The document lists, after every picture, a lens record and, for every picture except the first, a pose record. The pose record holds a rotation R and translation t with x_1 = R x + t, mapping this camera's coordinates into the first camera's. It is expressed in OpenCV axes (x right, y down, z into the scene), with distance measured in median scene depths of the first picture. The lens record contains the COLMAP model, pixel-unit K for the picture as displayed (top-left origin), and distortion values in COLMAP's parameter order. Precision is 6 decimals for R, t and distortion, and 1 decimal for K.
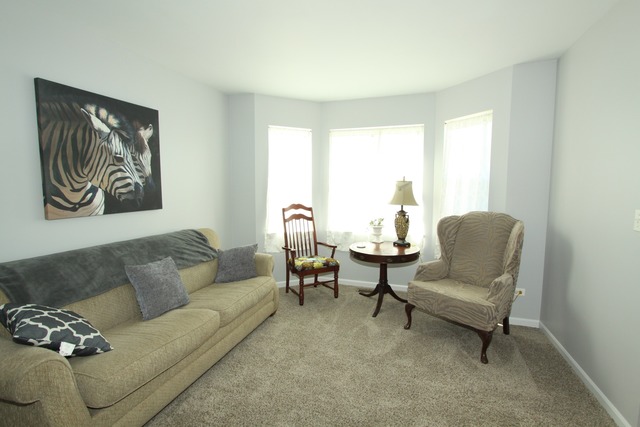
lens RADIAL K [[301.2, 0, 320.7], [0, 301.2, 214.2], [0, 0, 1]] dist [-0.004892, -0.000276]
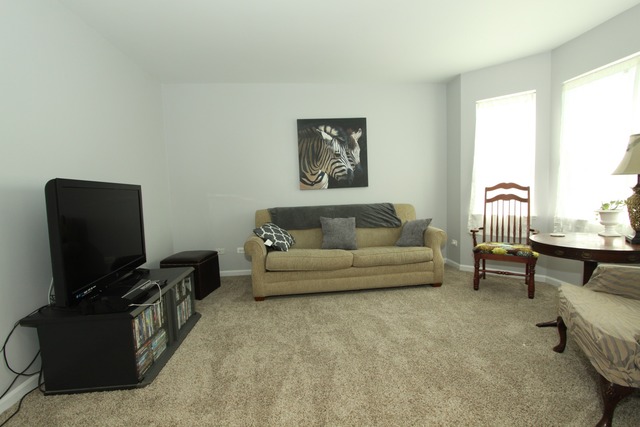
lens RADIAL K [[301.2, 0, 321.2], [0, 301.2, 213.7], [0, 0, 1]] dist [-0.004892, -0.000276]
pose [[0.411155, 0.053384, -0.910001, 0.772357], [-0.047988, 0.998167, 0.036874, 0.076928], [0.910302, 0.028508, 0.412963, 0.245814]]
